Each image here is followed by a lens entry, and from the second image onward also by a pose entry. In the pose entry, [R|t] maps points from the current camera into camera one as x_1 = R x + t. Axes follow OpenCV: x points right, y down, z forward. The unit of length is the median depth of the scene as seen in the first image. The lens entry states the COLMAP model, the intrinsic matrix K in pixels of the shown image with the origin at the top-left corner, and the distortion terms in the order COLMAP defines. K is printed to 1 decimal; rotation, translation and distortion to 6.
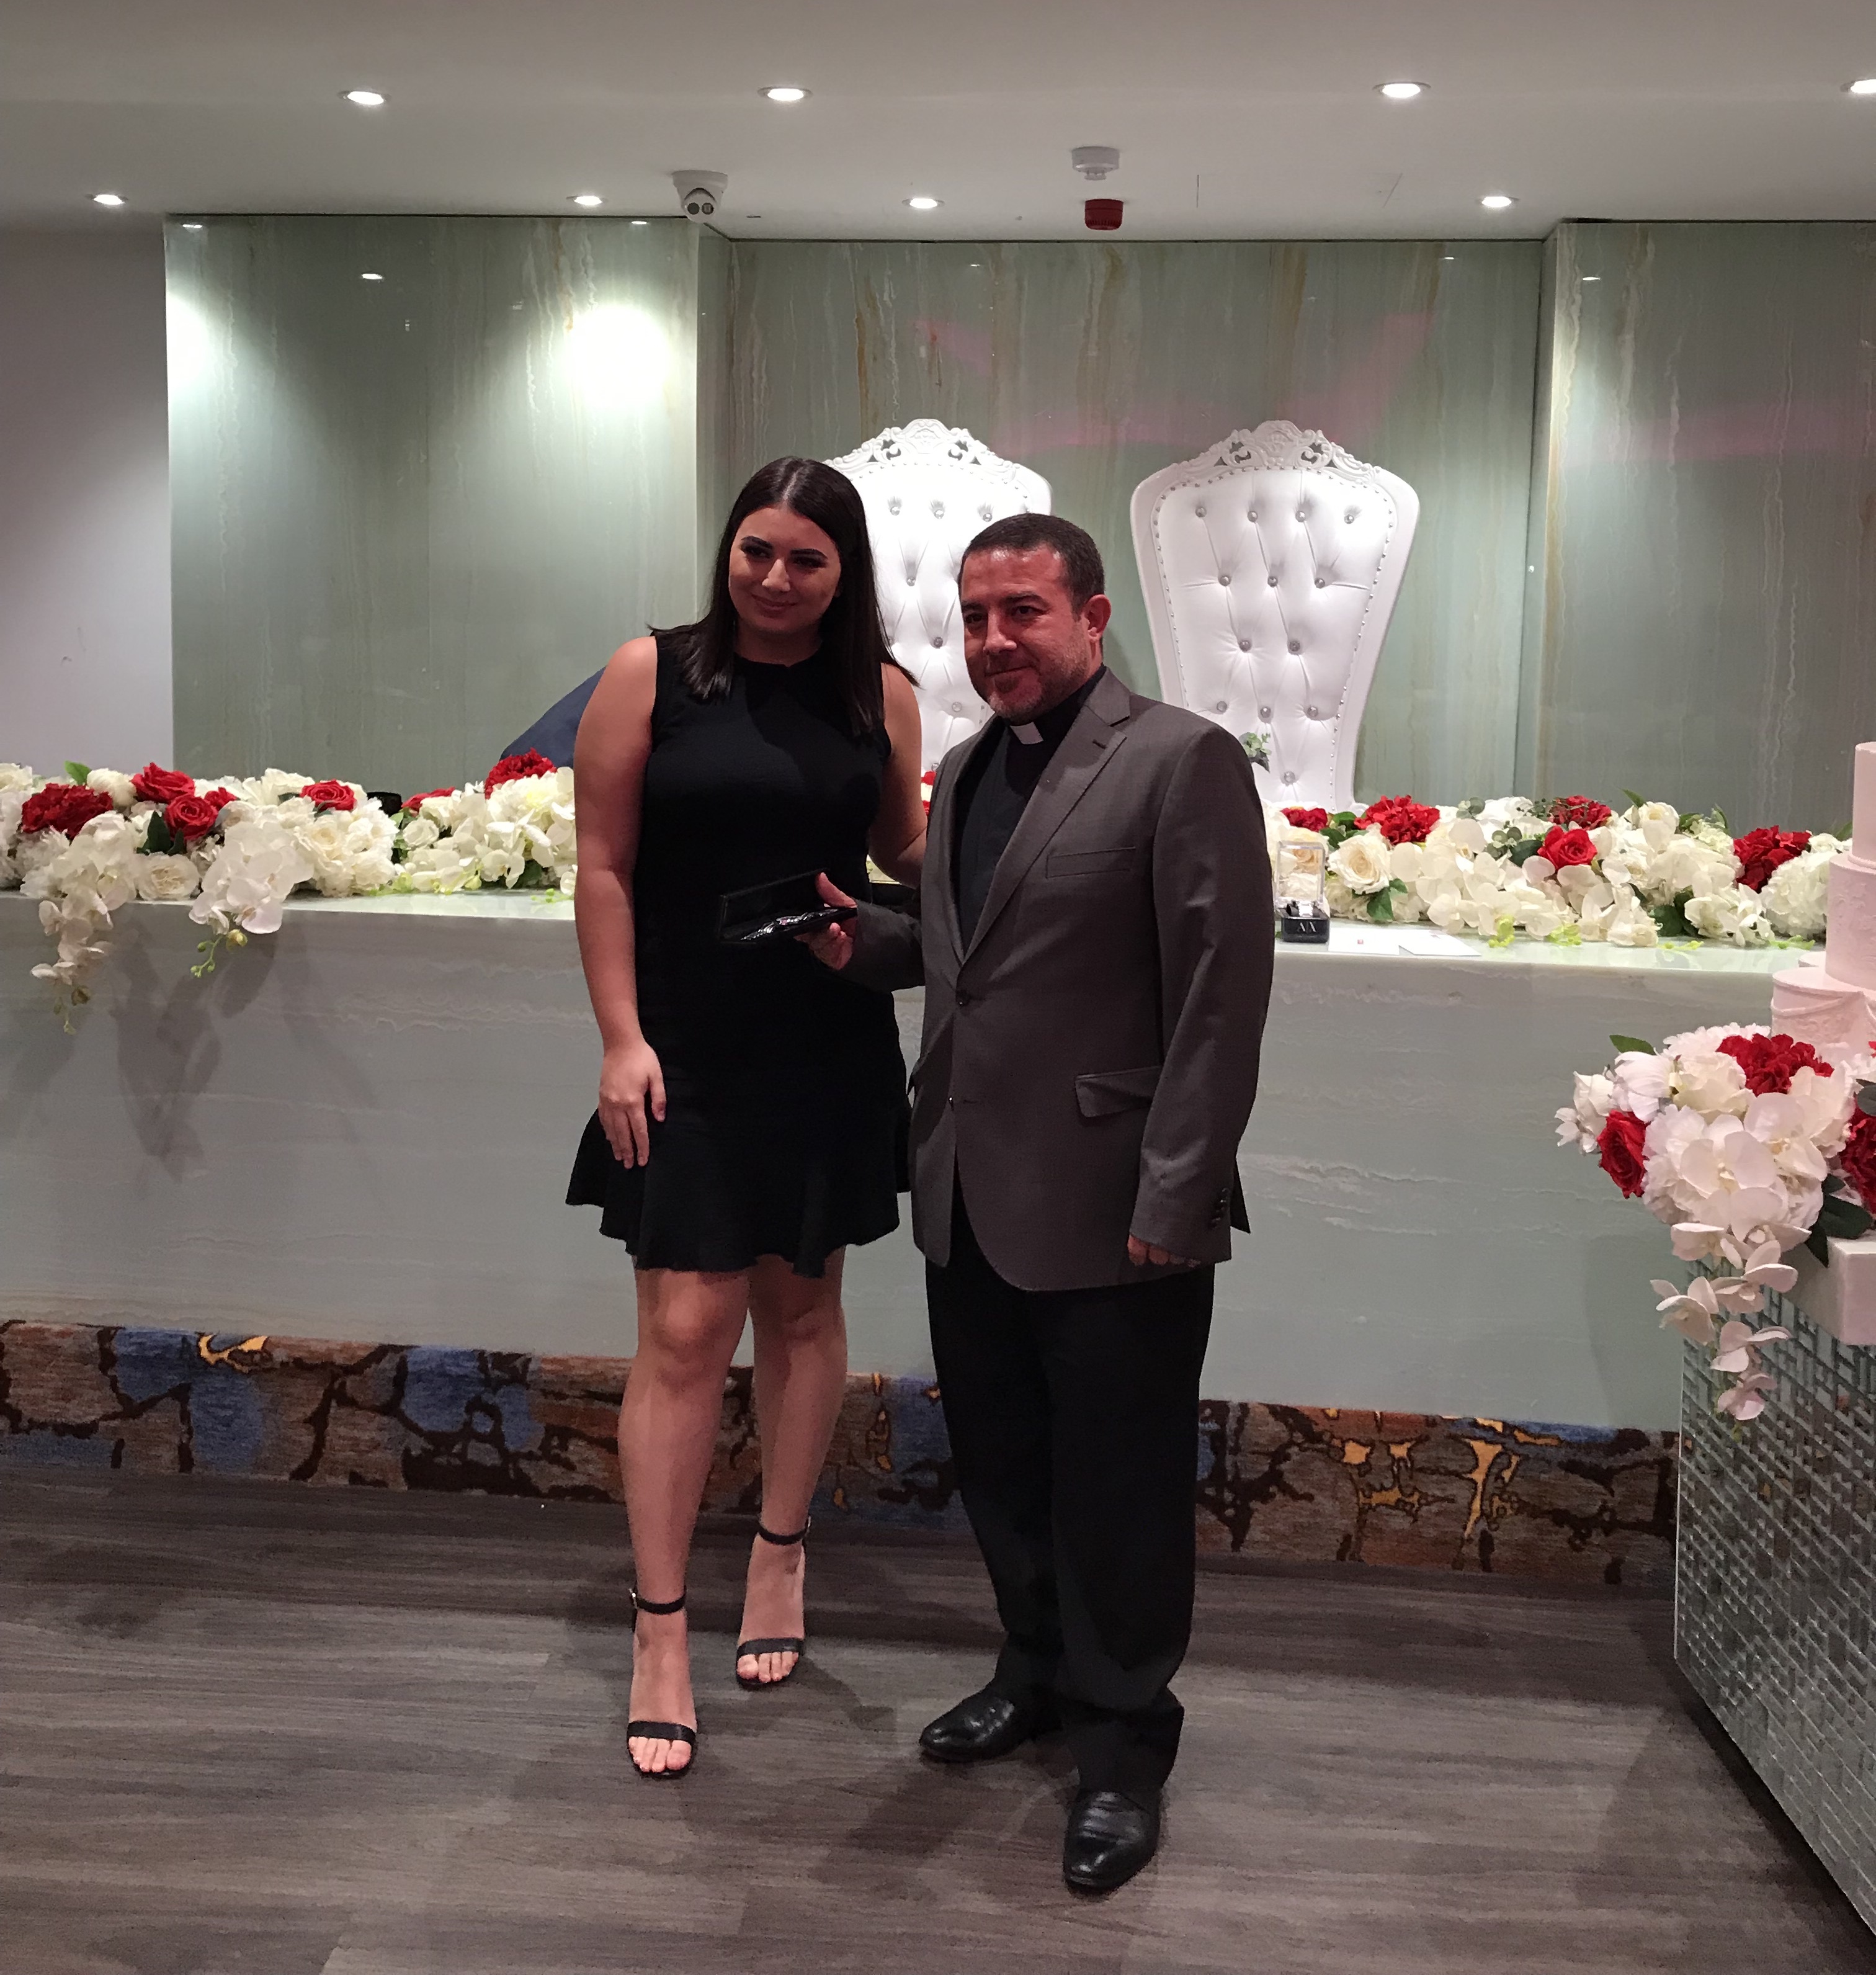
lens RADIAL K [[2077.4, 0, 970.7], [0, 2077.4, 760.3], [0, 0, 1]] dist [0.014476, -0.022387]
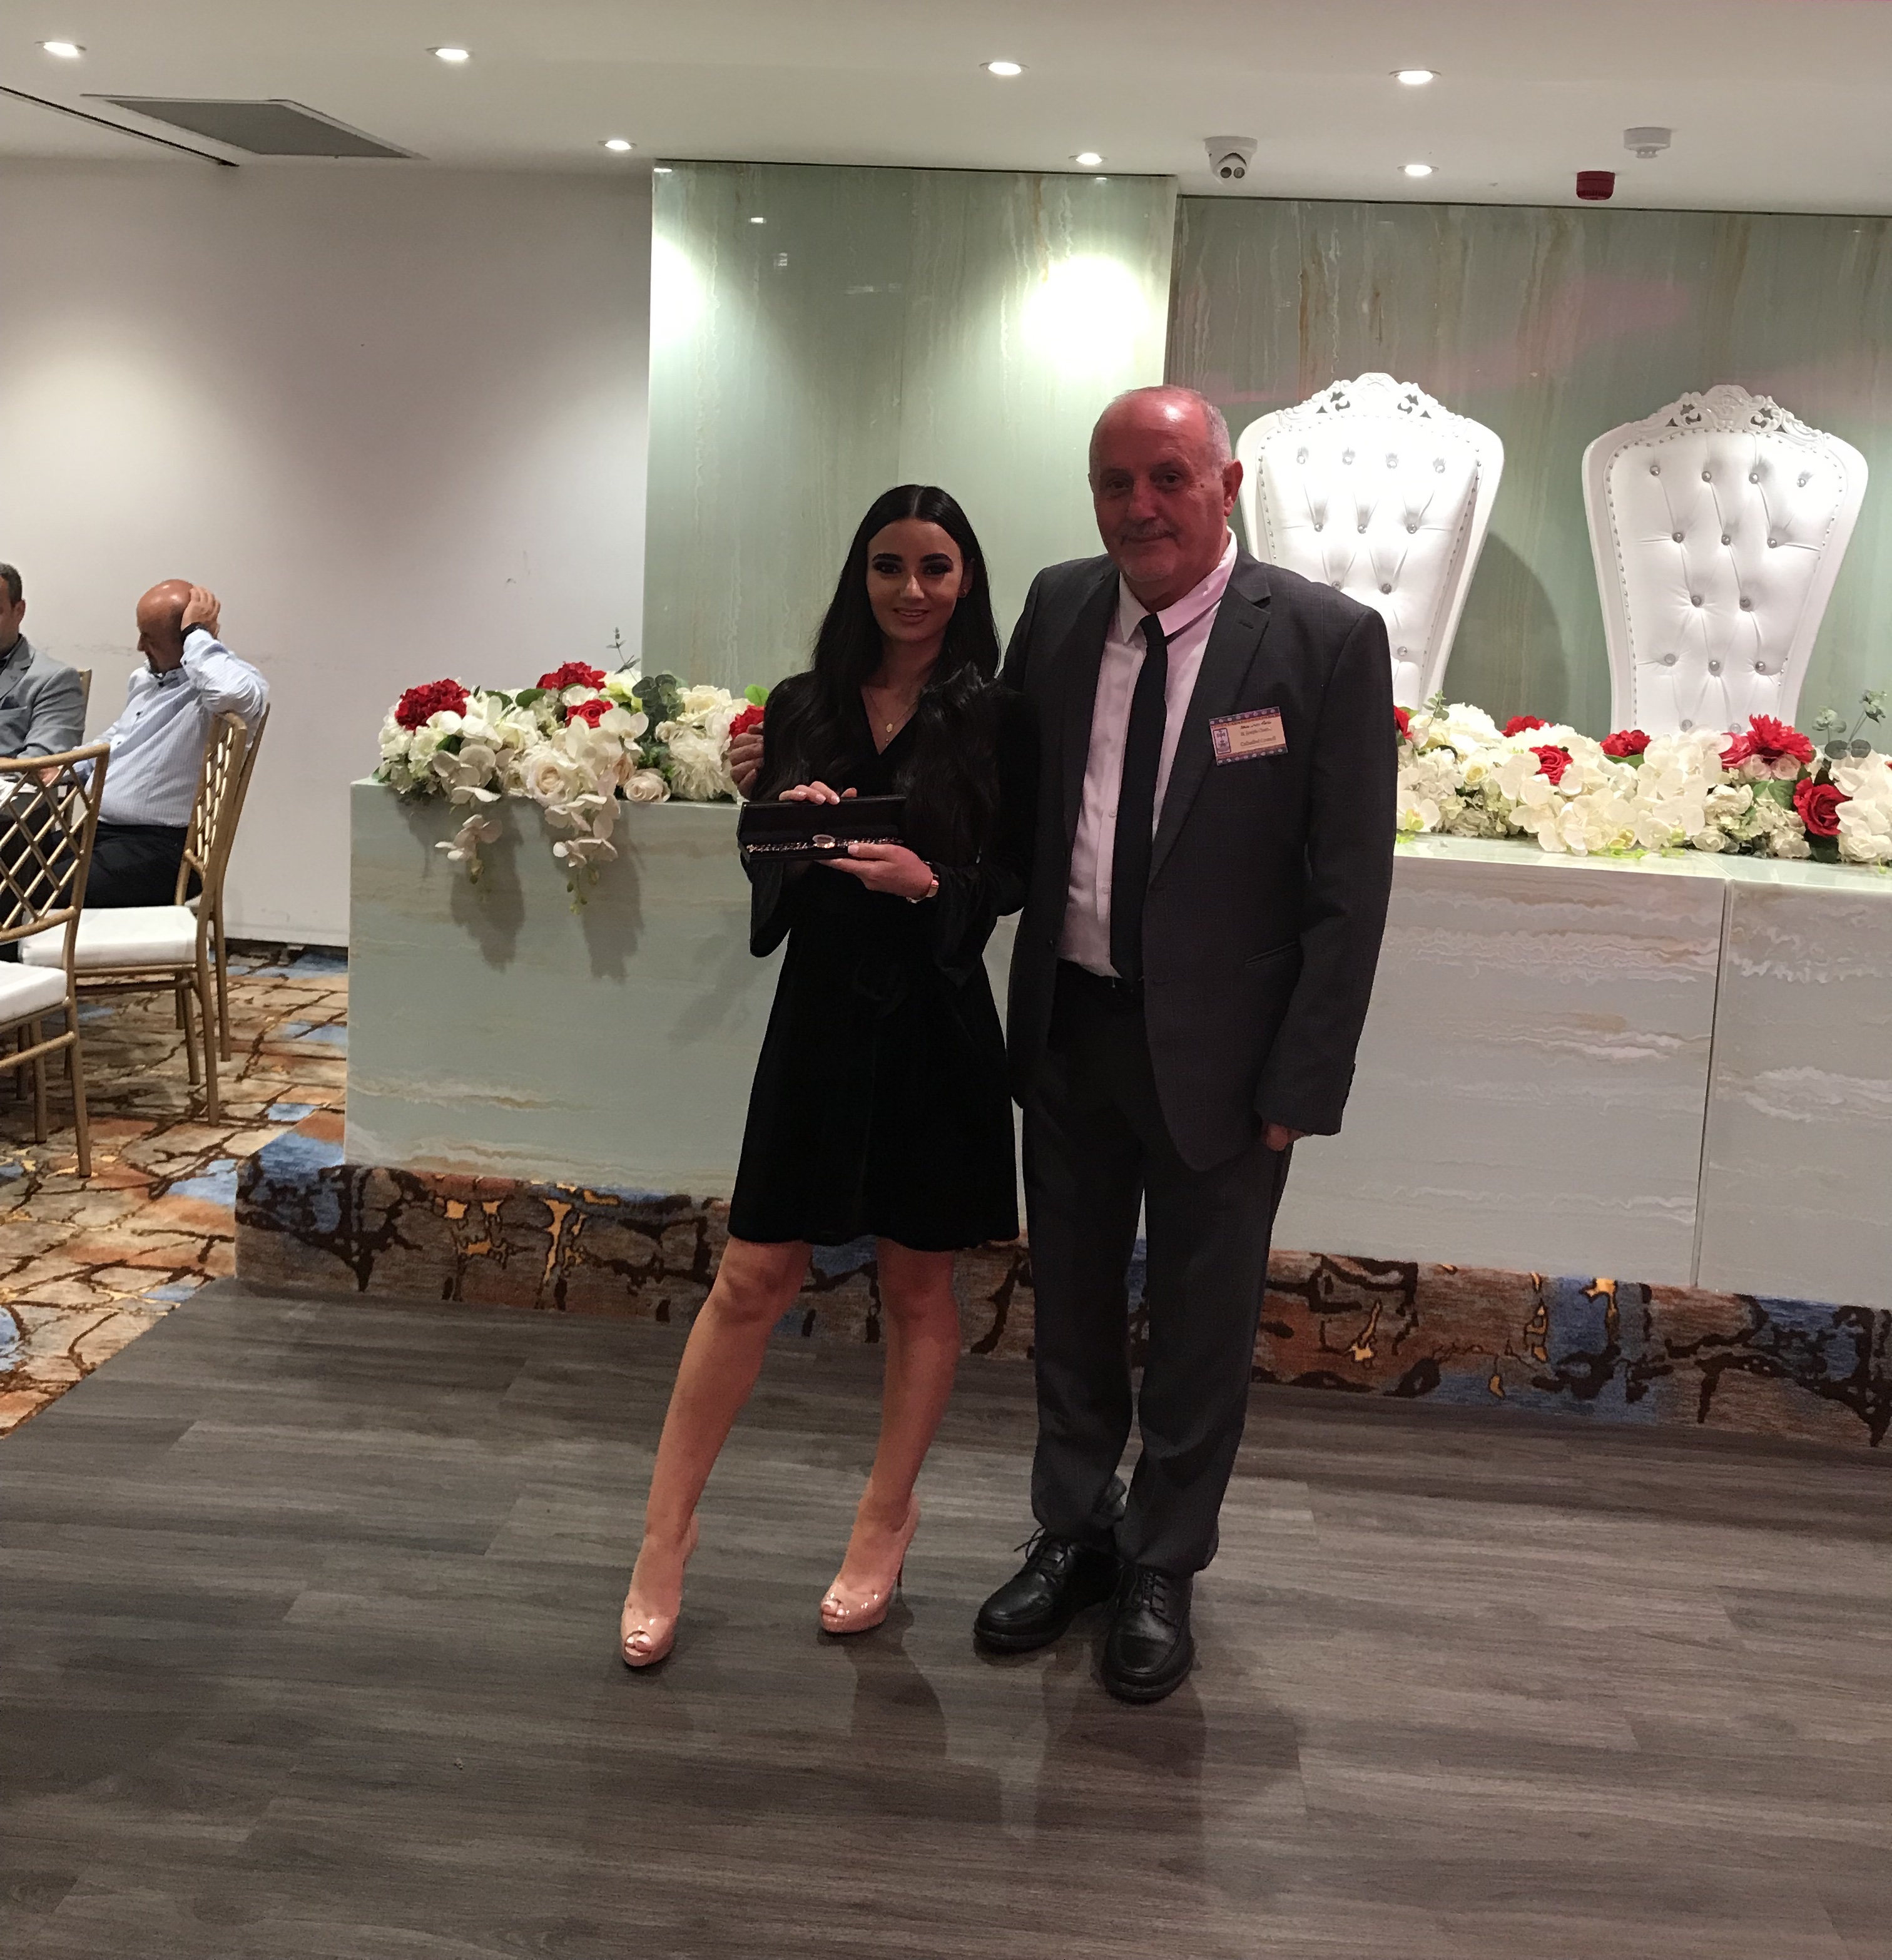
lens RADIAL K [[2108.8, 0, 957.3], [0, 2108.8, 723.9], [0, 0, 1]] dist [0.023532, -0.050985]
pose [[0.999496, 0.029377, -0.011991, -0.334475], [-0.029187, 0.999450, 0.015730, 0.000466], [0.012446, -0.015372, 0.999804, -0.099071]]
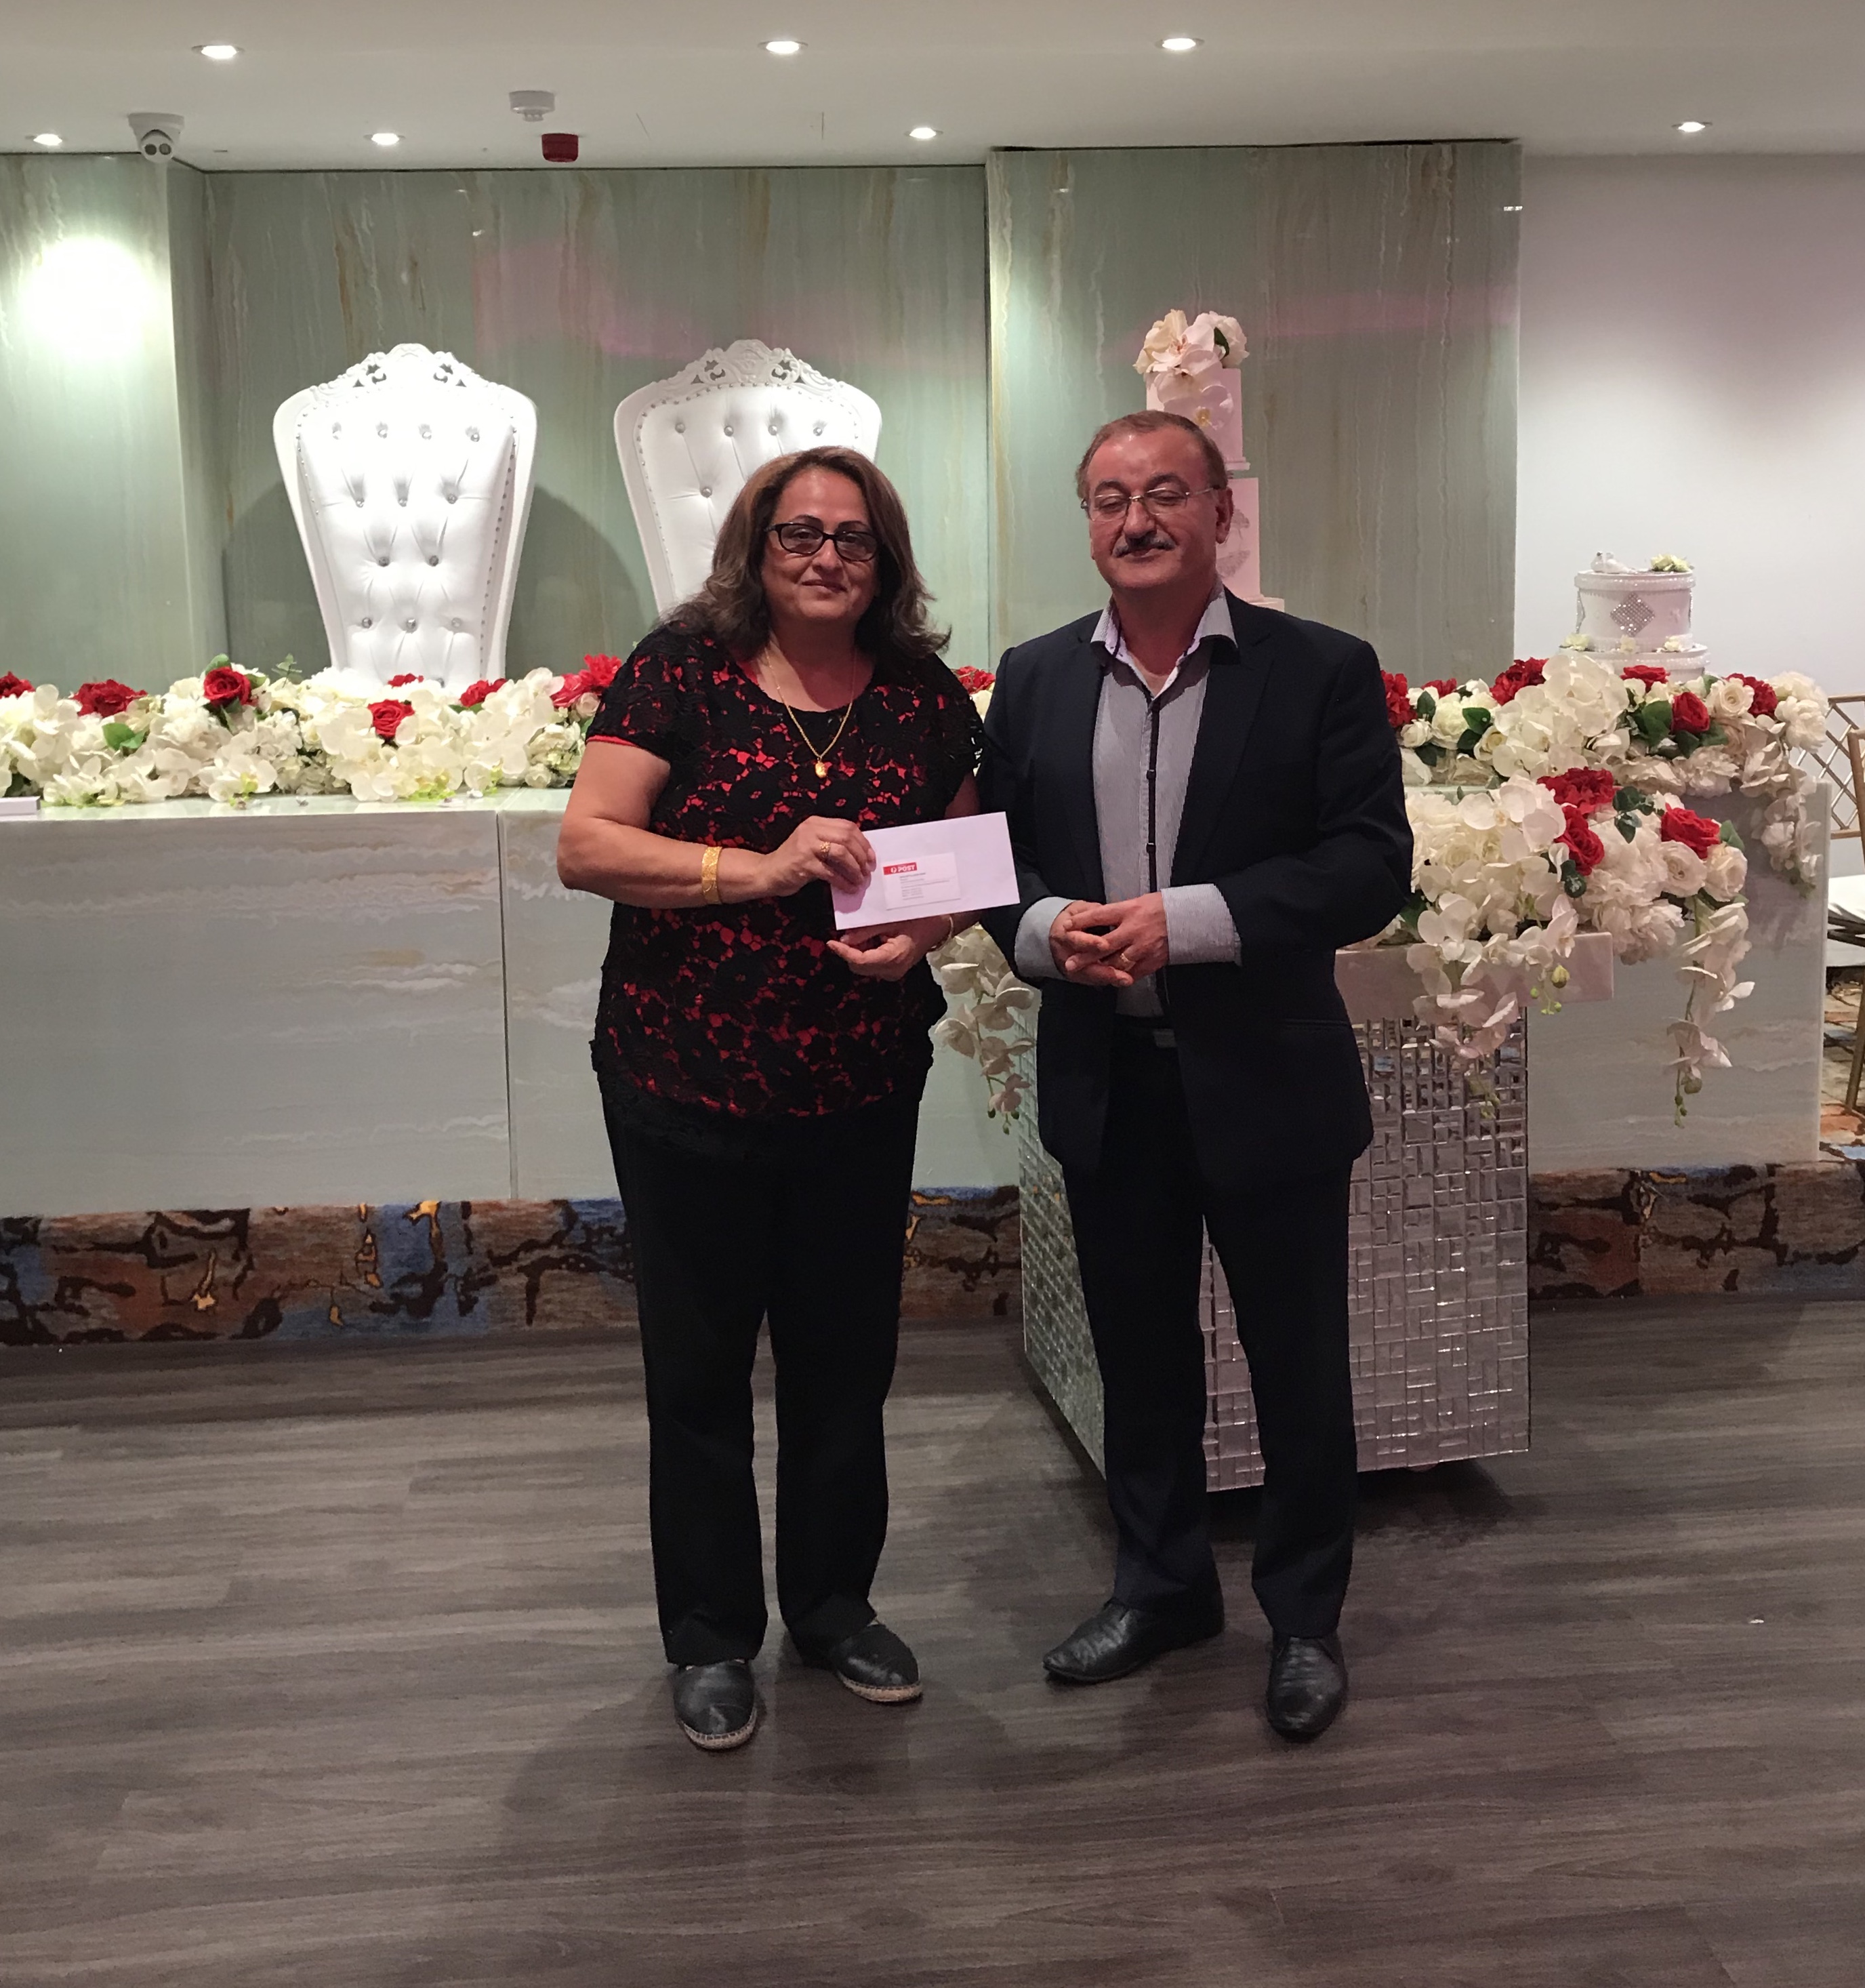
lens RADIAL K [[2268.4, 0, 973.8], [0, 2268.4, 775.2], [0, 0, 1]] dist [0.142683, -0.416921]
pose [[0.985523, -0.056895, 0.159711, 0.094643], [0.051508, 0.997962, 0.037668, 0.031948], [-0.161529, -0.028896, 0.986445, -0.271557]]
